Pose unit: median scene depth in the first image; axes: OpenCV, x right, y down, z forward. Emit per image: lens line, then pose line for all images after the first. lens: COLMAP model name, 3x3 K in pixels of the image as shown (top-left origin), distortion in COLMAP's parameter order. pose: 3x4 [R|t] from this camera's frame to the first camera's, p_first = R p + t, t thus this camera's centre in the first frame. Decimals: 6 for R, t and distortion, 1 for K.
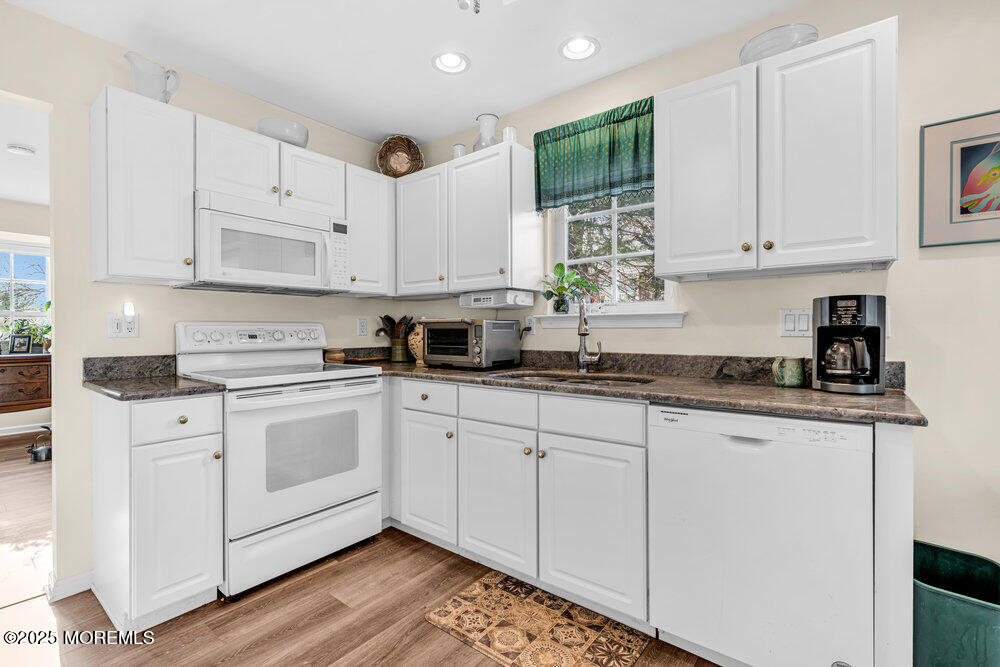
lens RADIAL K [[452.0, 0, 498.5], [0, 452.0, 330.3], [0, 0, 1]] dist [-0.002814, 0.000707]
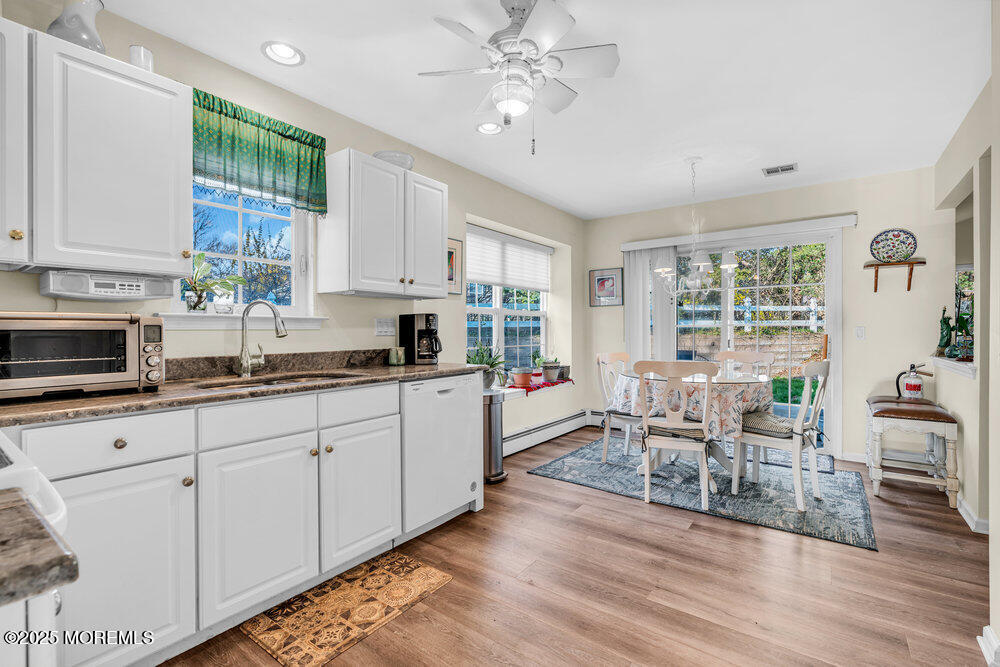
lens RADIAL K [[452.0, 0, 498.5], [0, 452.0, 330.3], [0, 0, 1]] dist [-0.002814, 0.000707]
pose [[-0.037803, 0.003769, 0.999278, -0.932846], [0.005720, 0.999977, -0.003555, 0.002927], [-0.999269, 0.005582, -0.037824, 0.616006]]
